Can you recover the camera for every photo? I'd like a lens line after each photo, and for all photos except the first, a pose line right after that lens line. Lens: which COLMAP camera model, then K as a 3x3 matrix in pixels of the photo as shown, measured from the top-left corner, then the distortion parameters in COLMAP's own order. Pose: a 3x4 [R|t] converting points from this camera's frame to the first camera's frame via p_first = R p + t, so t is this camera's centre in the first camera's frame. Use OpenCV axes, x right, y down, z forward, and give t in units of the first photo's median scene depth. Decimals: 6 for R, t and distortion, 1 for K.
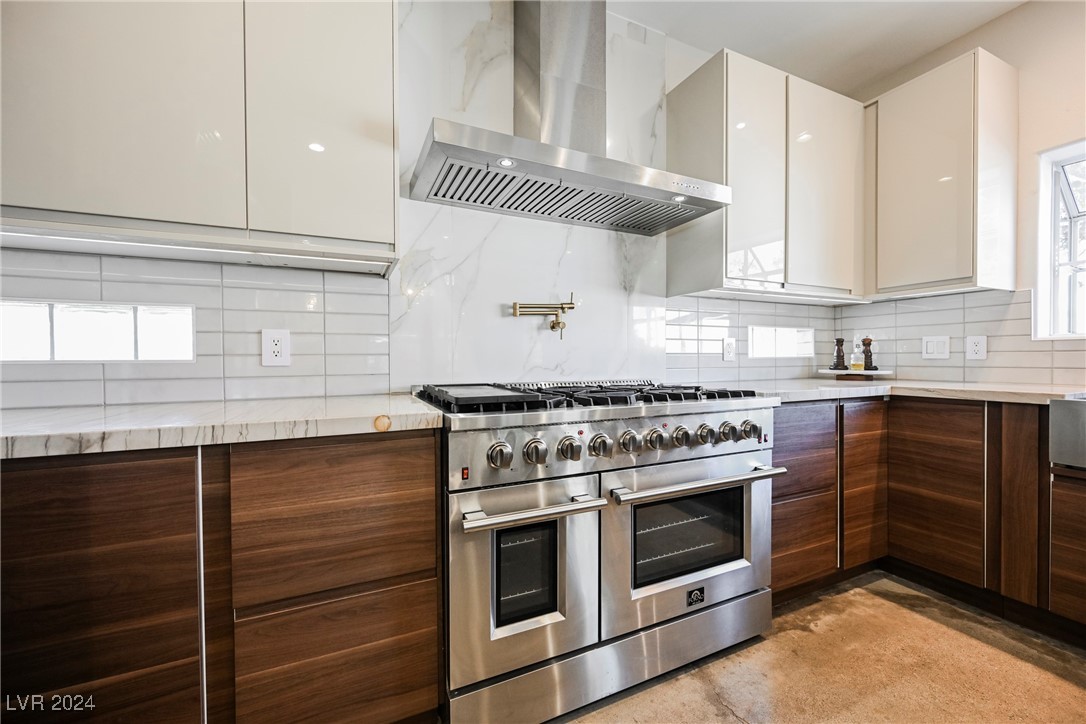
lens RADIAL K [[423.3, 0, 544.7], [0, 423.3, 362.5], [0, 0, 1]] dist [-0.000809, 0.000234]
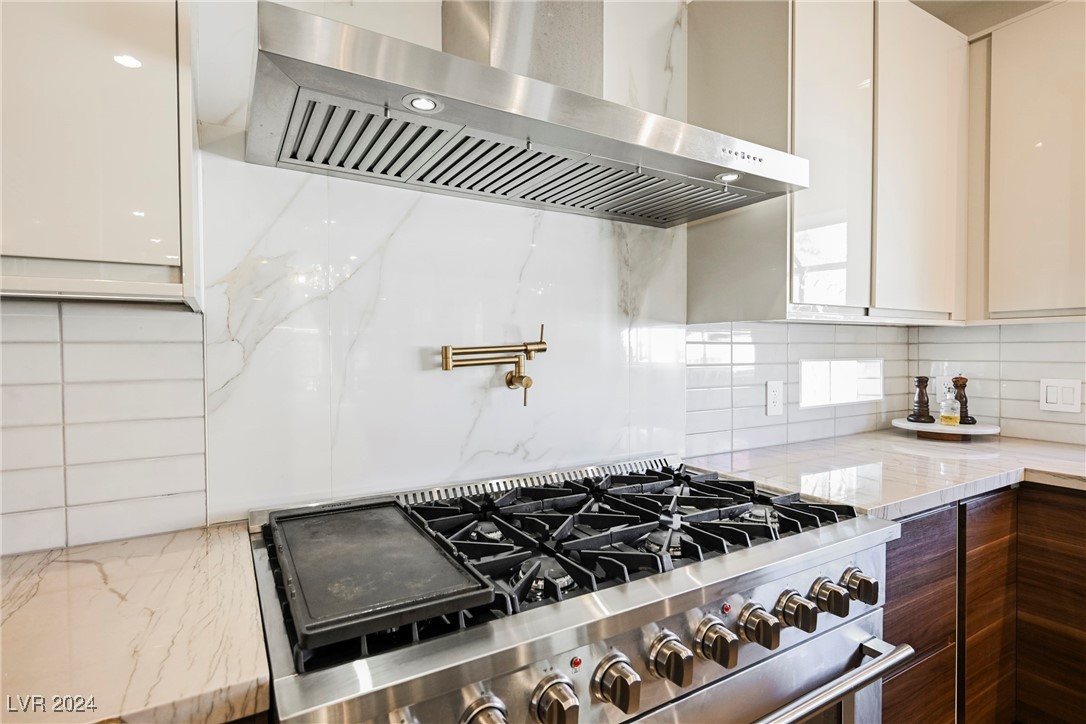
lens RADIAL K [[539.4, 0, 545.6], [0, 539.4, 361.7], [0, 0, 1]] dist [-0.000645, 0.000420]
pose [[0.994996, -0.002775, 0.099876, -0.007364], [0.001852, 0.999955, 0.009336, -0.121877], [-0.099898, -0.009104, 0.994956, 0.245238]]
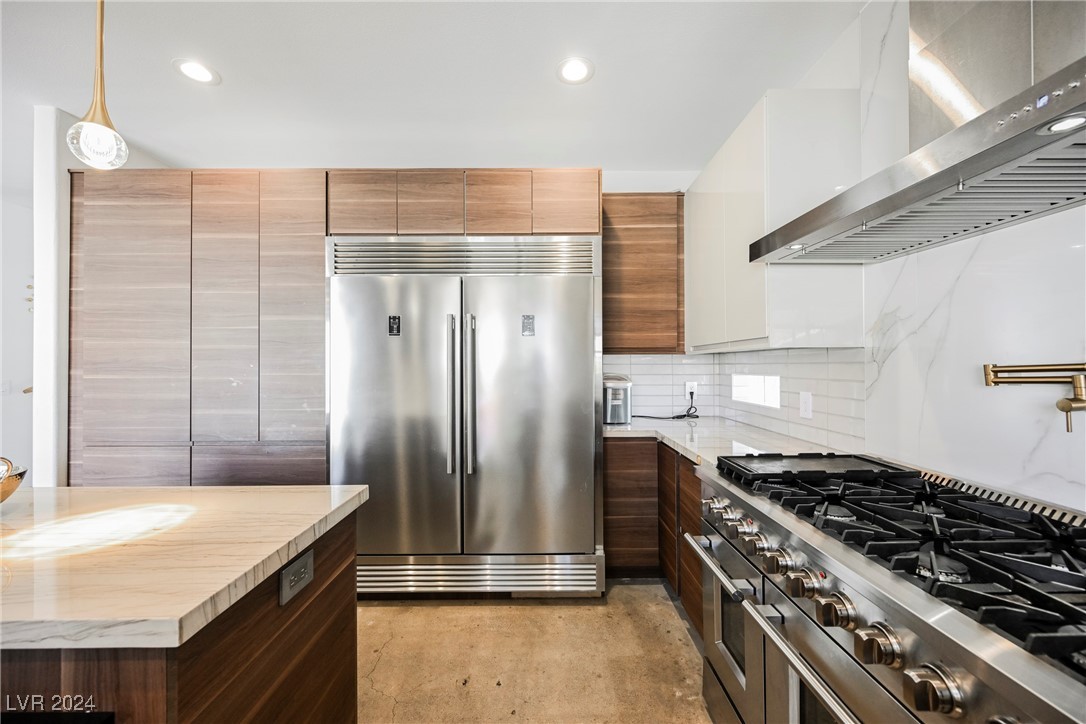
lens RADIAL K [[423.3, 0, 544.7], [0, 423.3, 362.5], [0, 0, 1]] dist [-0.000809, 0.000234]
pose [[-0.412740, 0.000970, -0.910848, 0.778209], [-0.005780, 0.999977, 0.003684, -0.137184], [0.910830, 0.006785, -0.412725, 0.617186]]
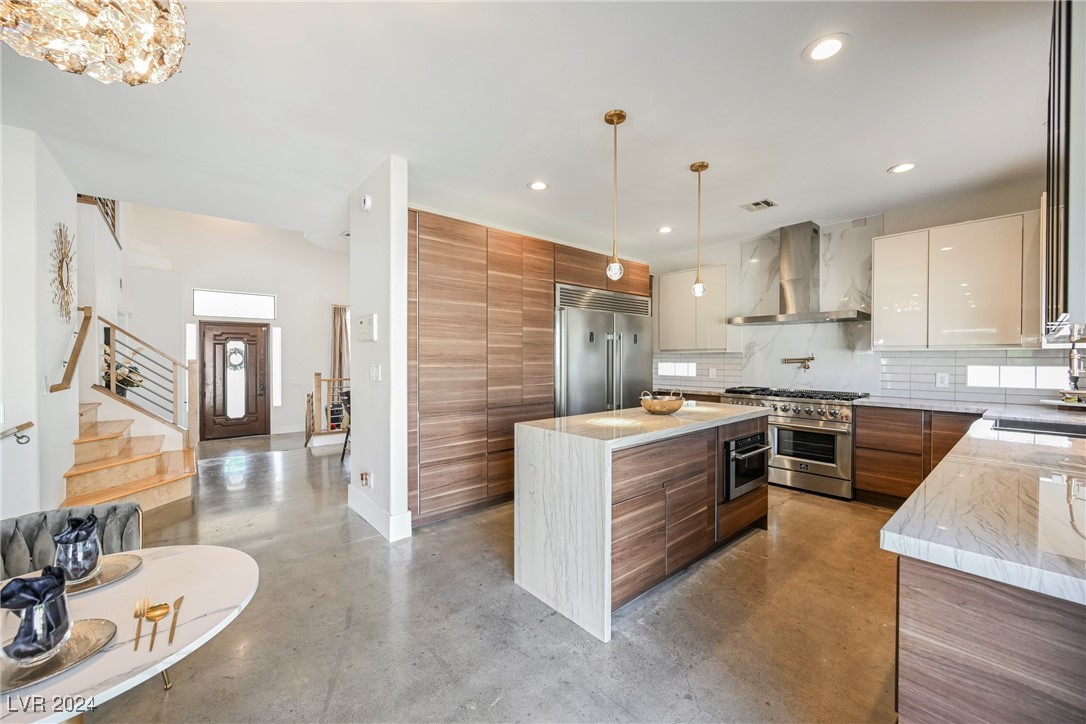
lens RADIAL K [[423.3, 0, 544.7], [0, 423.3, 362.5], [0, 0, 1]] dist [-0.000809, 0.000234]
pose [[0.282341, 0.015629, -0.959187, 1.951356], [-0.013226, 0.999836, 0.012398, -0.123293], [0.959223, 0.009185, 0.282501, -1.135143]]
